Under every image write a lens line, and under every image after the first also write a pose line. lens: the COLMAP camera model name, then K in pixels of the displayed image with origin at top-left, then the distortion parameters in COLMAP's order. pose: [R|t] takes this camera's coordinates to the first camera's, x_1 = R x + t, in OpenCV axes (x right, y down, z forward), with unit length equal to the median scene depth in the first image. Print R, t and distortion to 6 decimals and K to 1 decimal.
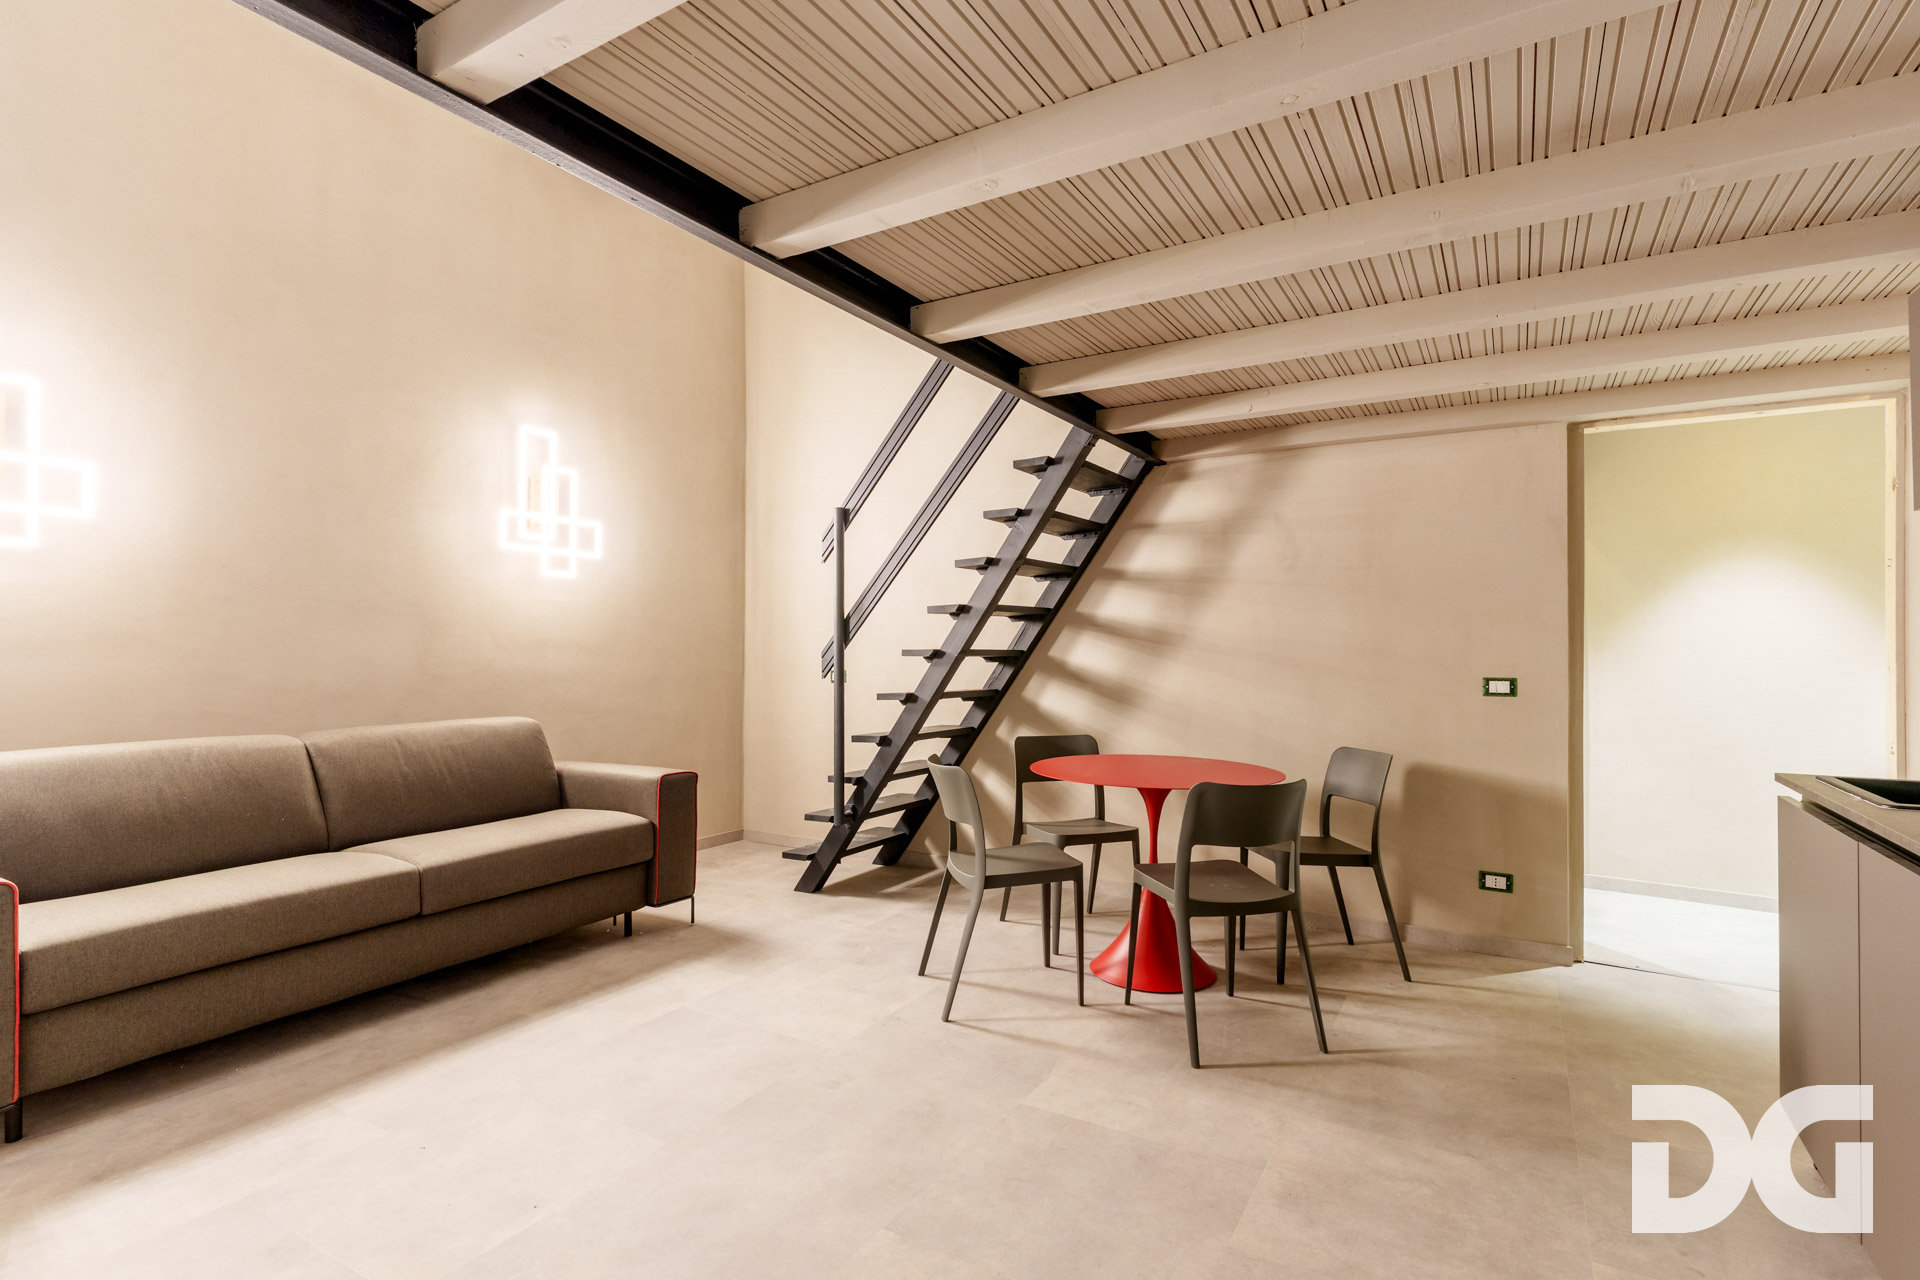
lens RADIAL K [[920.4, 0, 960.0], [0, 920.4, 640.0], [0, 0, 1]] dist [-0.002224, 0.006491]
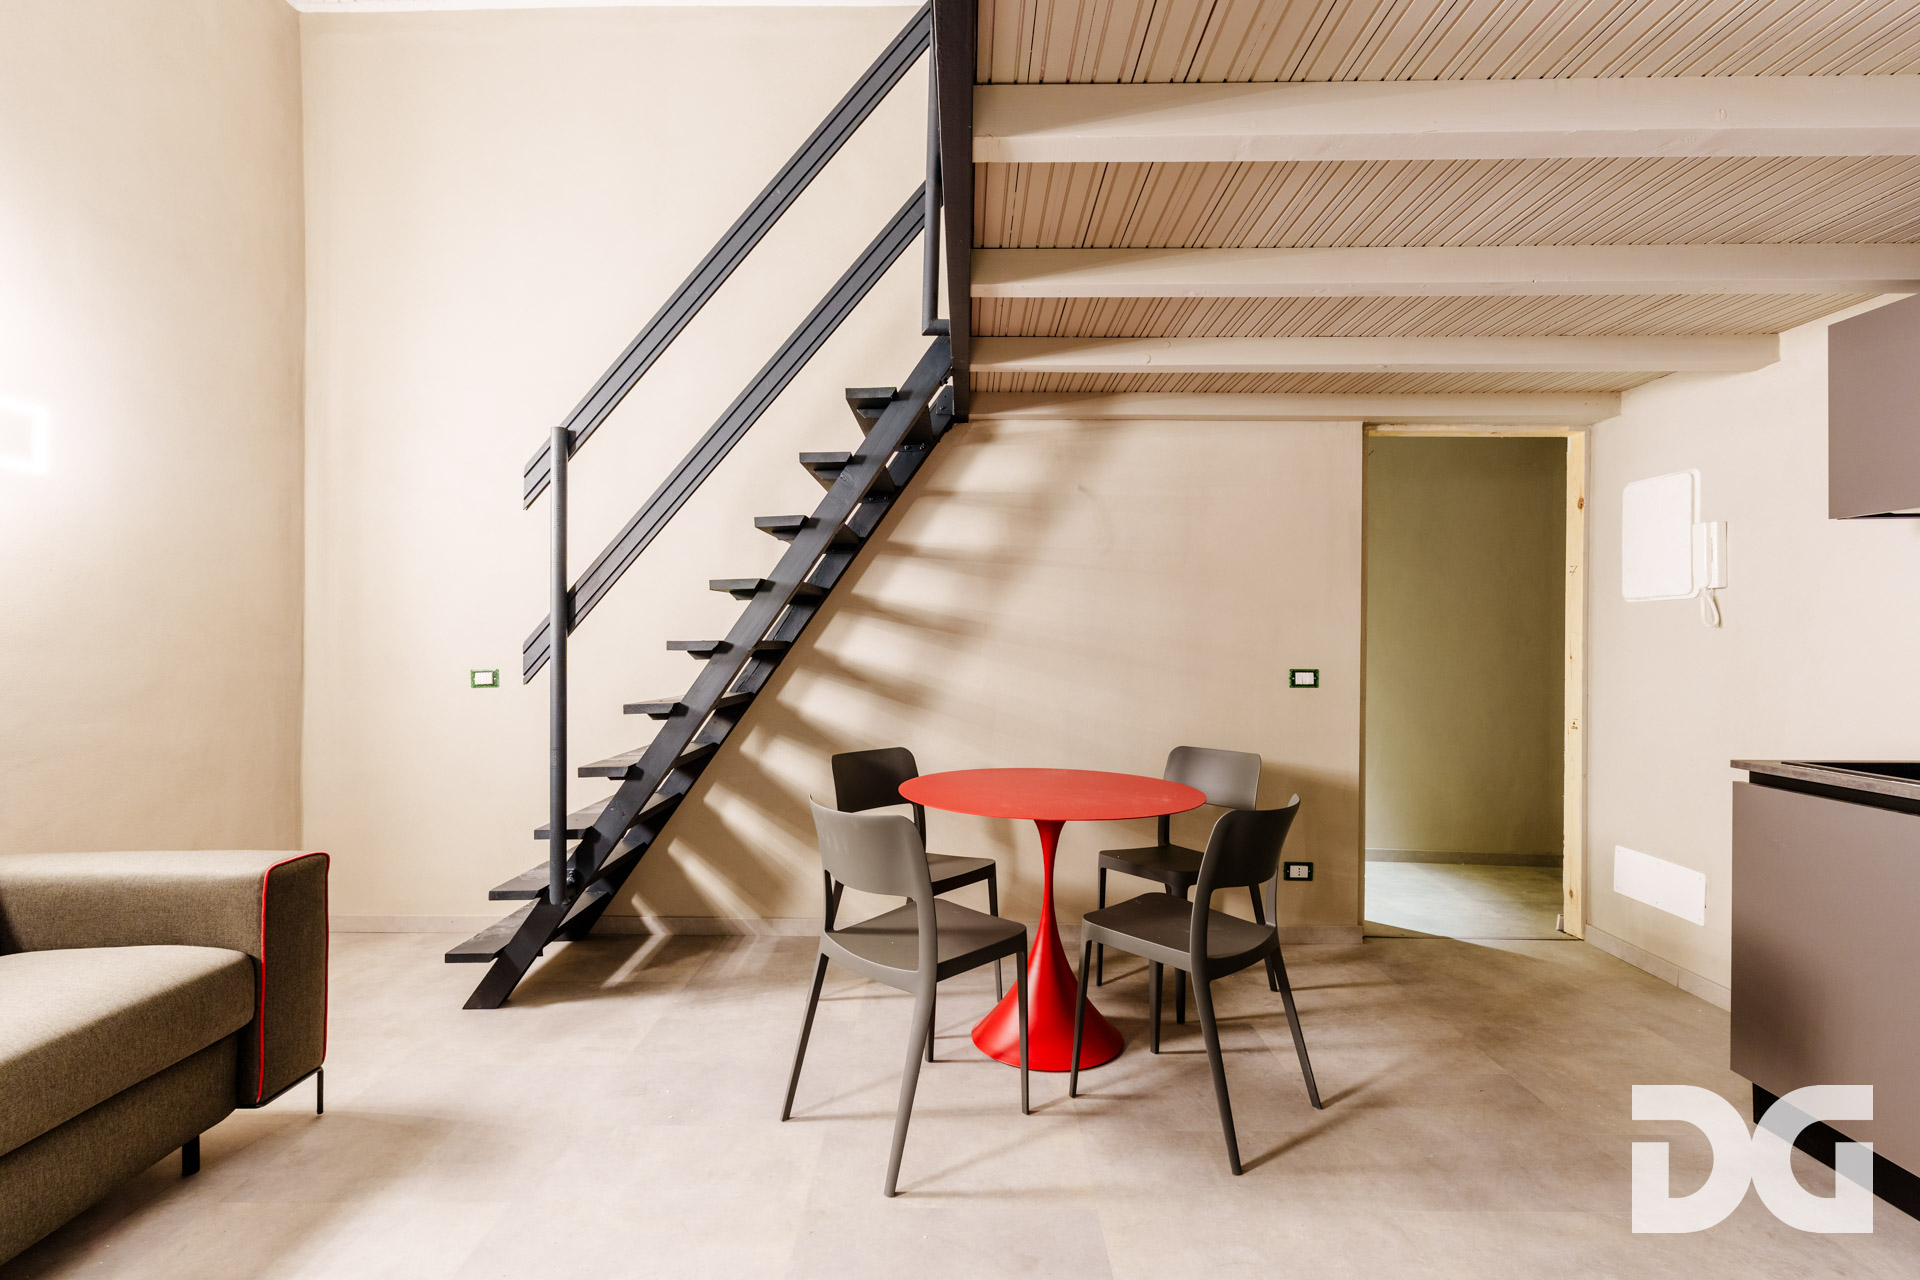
lens RADIAL K [[920.4, 0, 960.0], [0, 920.4, 640.0], [0, 0, 1]] dist [-0.002224, 0.006491]
pose [[0.865561, 0.000733, 0.500803, -0.231939], [-0.007034, 0.999918, 0.010694, 0.000883], [-0.500755, -0.012780, 0.865495, 0.299117]]
